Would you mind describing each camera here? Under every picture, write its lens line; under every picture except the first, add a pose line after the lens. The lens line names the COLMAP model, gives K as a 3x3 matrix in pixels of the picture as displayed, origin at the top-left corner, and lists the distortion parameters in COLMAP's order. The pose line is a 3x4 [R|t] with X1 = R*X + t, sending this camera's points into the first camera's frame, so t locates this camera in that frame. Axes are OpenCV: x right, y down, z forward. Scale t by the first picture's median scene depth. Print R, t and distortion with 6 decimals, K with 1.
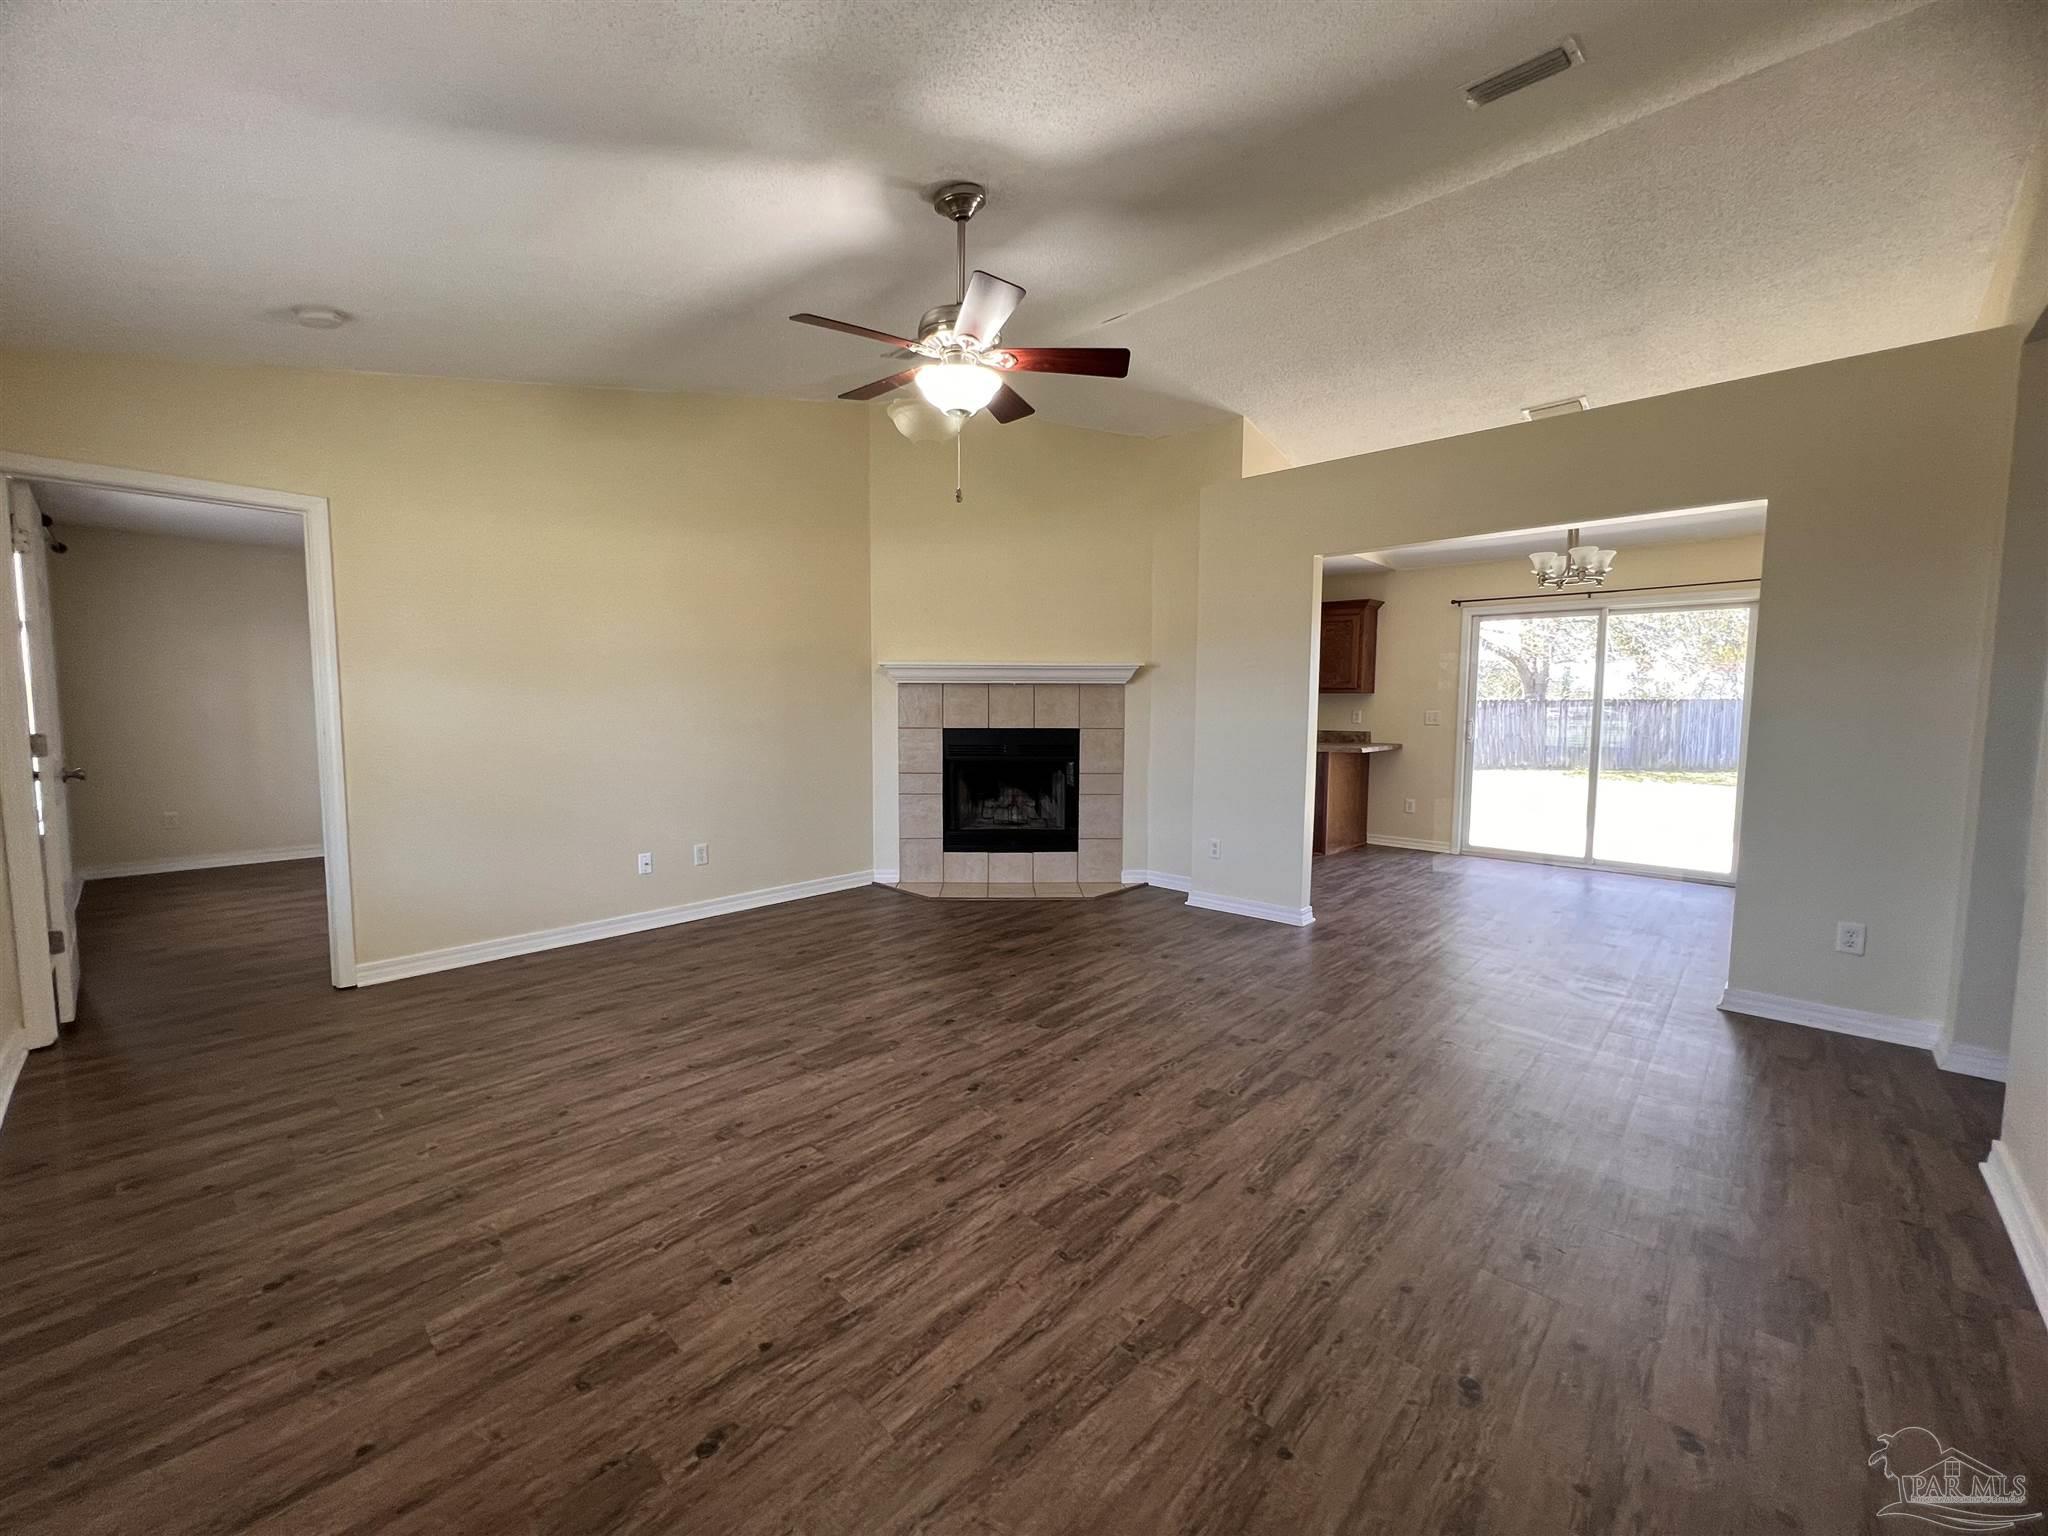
lens RADIAL K [[822.0, 0, 1010.6], [0, 822.0, 766.5], [0, 0, 1]] dist [0.000500, 0.002041]
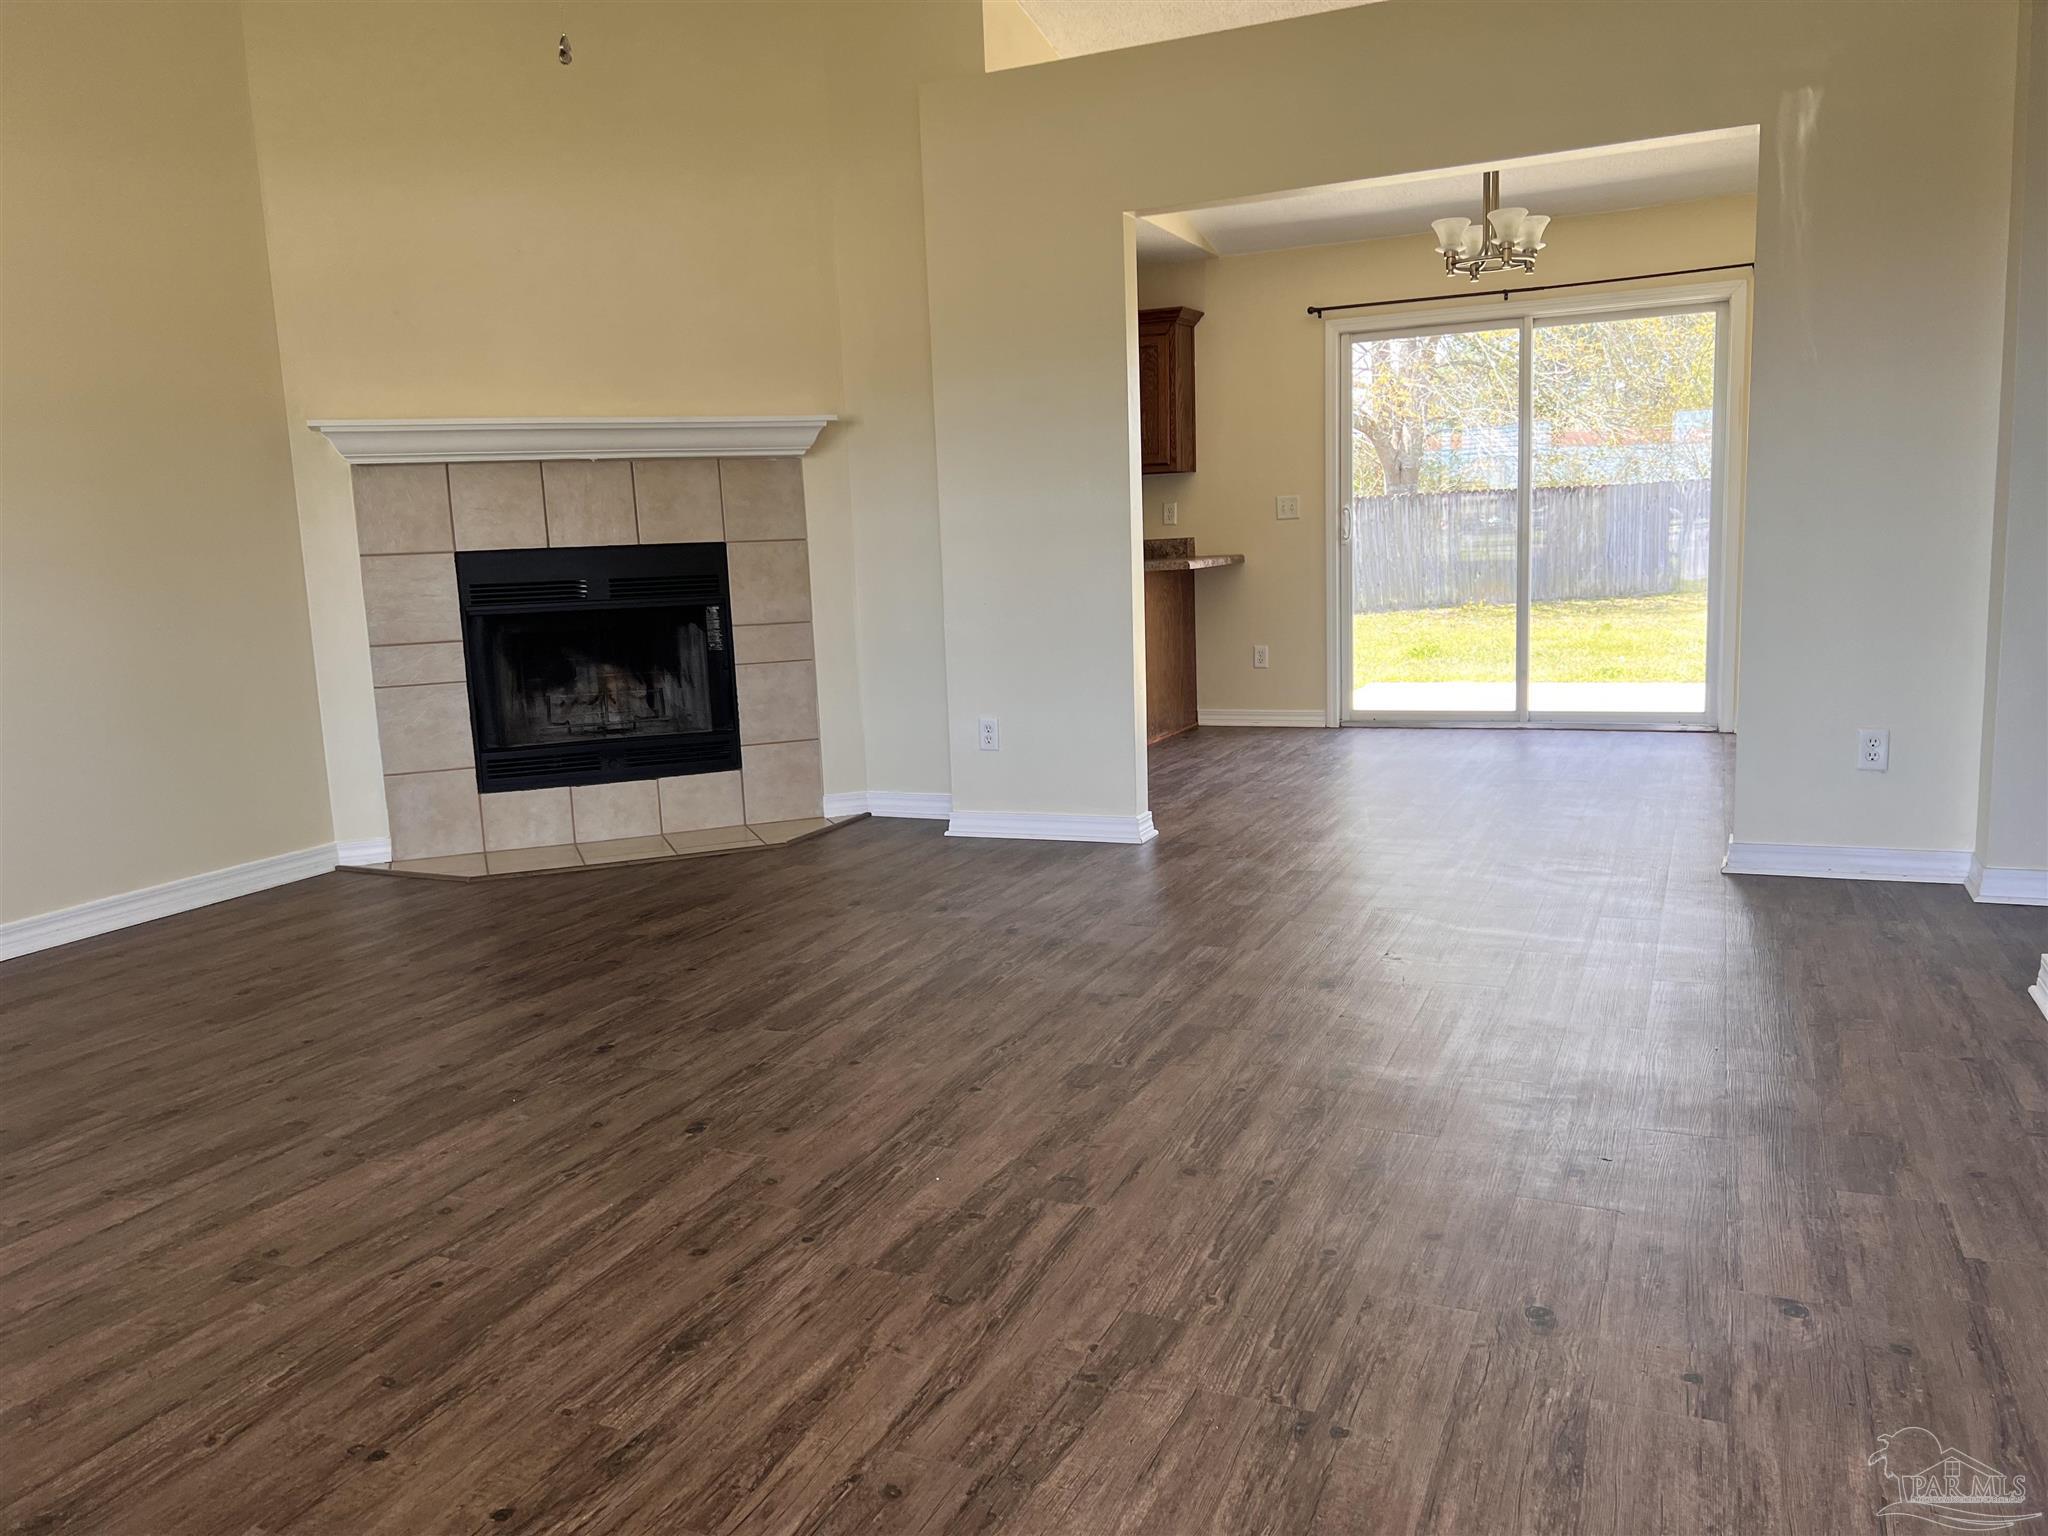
lens RADIAL K [[1535.6, 0, 1018.5], [0, 1535.6, 761.8], [0, 0, 1]] dist [0.062151, -0.048063]
pose [[0.945476, -0.091618, 0.312541, -0.128713], [0.070026, 0.994360, 0.079648, 0.061700], [-0.318076, -0.053420, 0.946559, -0.062129]]
